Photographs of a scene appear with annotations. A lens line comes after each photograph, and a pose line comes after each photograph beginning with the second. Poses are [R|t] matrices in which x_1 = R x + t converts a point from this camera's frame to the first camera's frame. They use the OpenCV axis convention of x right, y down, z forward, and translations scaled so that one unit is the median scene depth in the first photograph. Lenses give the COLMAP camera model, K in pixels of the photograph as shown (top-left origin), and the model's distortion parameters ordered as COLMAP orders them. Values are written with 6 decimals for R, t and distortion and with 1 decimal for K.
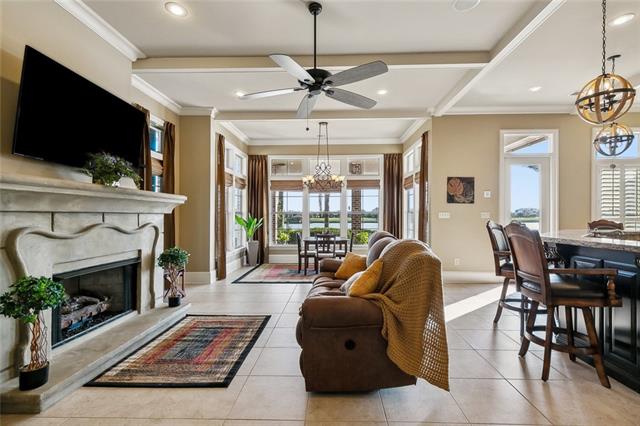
lens RADIAL K [[291.8, 0, 322.4], [0, 291.8, 215.4], [0, 0, 1]] dist [0.002180, 0.000271]
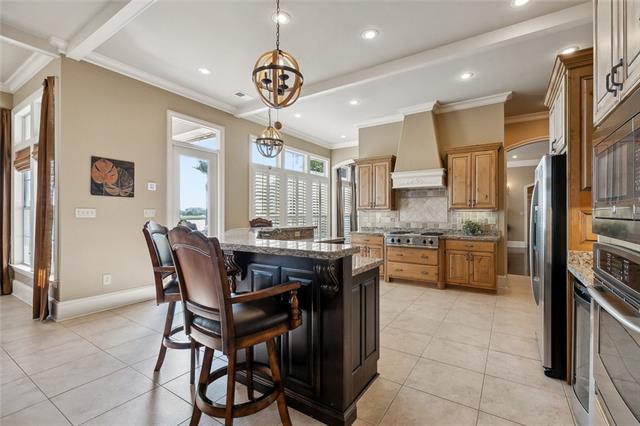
lens RADIAL K [[291.8, 0, 322.4], [0, 291.8, 215.4], [0, 0, 1]] dist [0.002180, 0.000271]
pose [[0.521098, -0.002593, 0.853493, 0.200603], [-0.002324, 0.999987, 0.004457, 0.000776], [-0.853494, -0.004306, 0.521085, 0.299245]]
